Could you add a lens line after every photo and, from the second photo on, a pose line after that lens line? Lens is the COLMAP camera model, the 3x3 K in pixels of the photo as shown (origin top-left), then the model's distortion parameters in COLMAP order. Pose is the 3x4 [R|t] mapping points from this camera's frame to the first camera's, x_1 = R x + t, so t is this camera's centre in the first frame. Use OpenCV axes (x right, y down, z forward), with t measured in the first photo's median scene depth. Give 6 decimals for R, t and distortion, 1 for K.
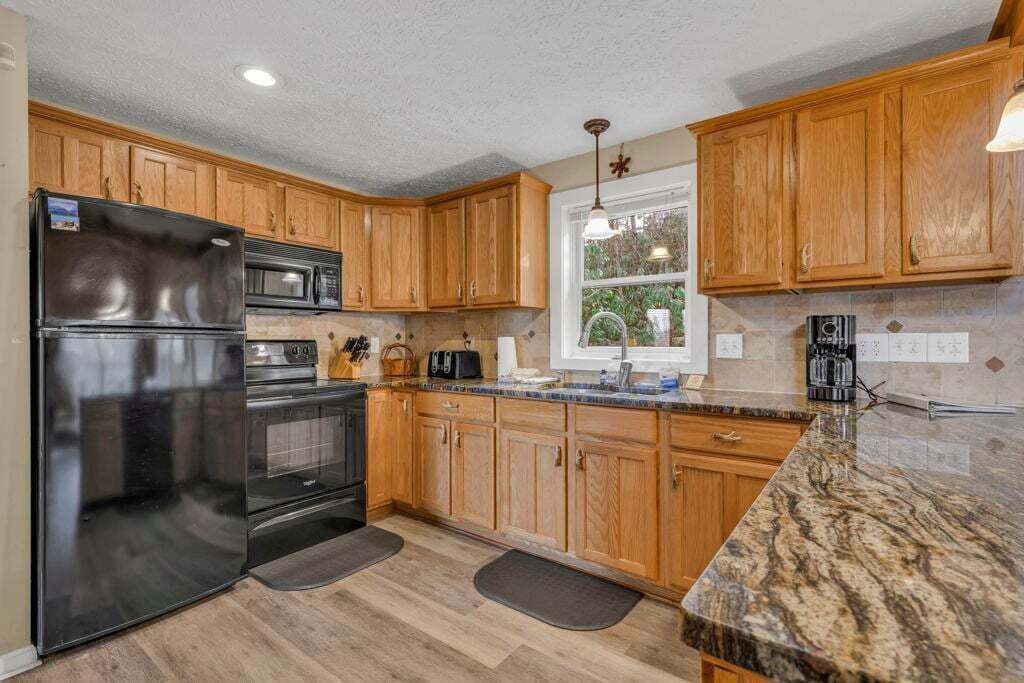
lens RADIAL K [[471.4, 0, 512.0], [0, 471.4, 341.5], [0, 0, 1]] dist [-0.000301, 0.000371]
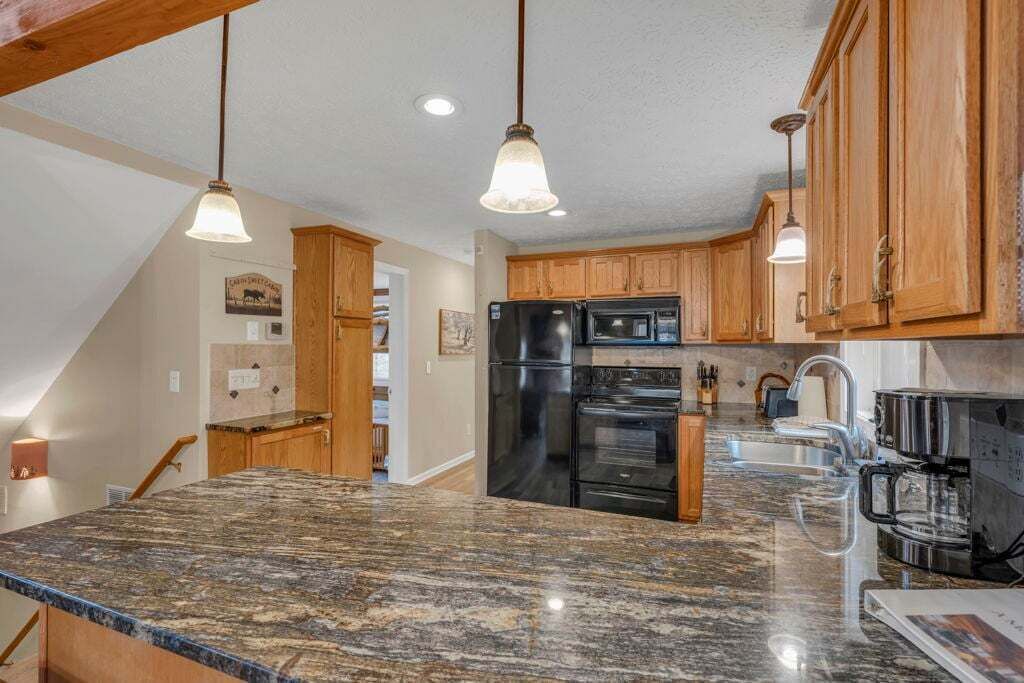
lens RADIAL K [[471.4, 0, 512.0], [0, 471.4, 341.5], [0, 0, 1]] dist [-0.000301, 0.000371]
pose [[0.254475, -0.003208, -0.967074, 0.848826], [-0.003261, 0.999986, -0.004176, -0.084584], [0.967074, 0.004217, 0.254461, 0.357388]]
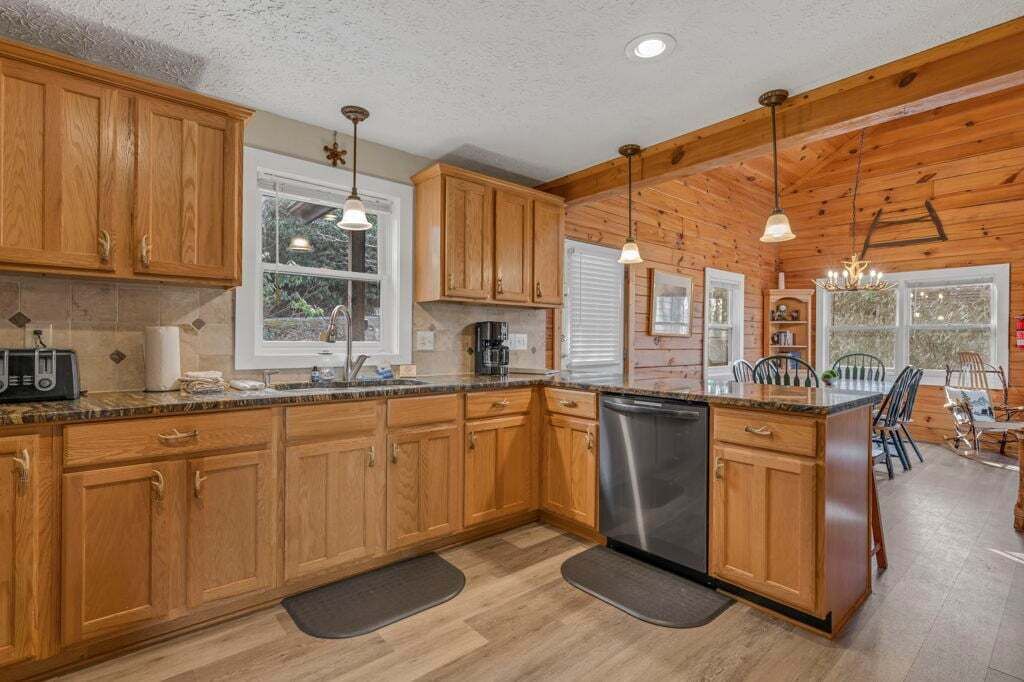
lens RADIAL K [[482.8, 0, 512.0], [0, 482.8, 341.0], [0, 0, 1]] dist [0.000625, -0.000193]
pose [[0.209980, 0.002383, 0.977703, -0.738433], [-0.009786, 0.999952, -0.000336, 0.007716], [-0.977657, -0.009498, 0.209993, 0.485788]]
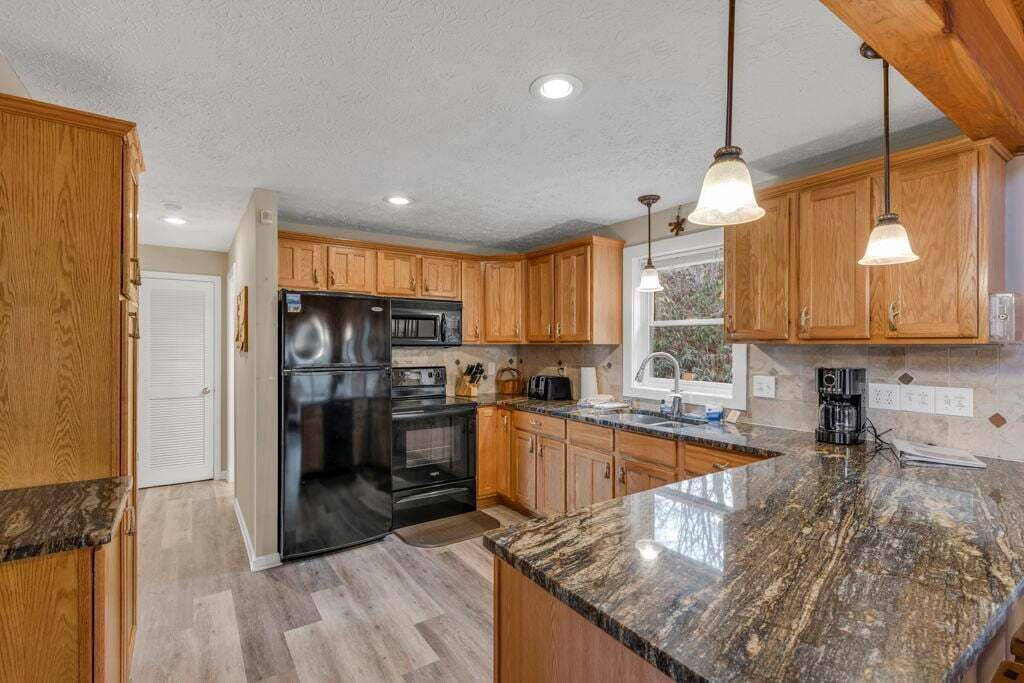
lens RADIAL K [[472.3, 0, 514.0], [0, 472.3, 343.9], [0, 0, 1]] dist [0.001081, 0.000232]
pose [[0.949613, 0.004099, -0.313397, 0.238340], [-0.004325, 0.999991, -0.000026, -0.087702], [0.313394, 0.001380, 0.949622, -0.259754]]
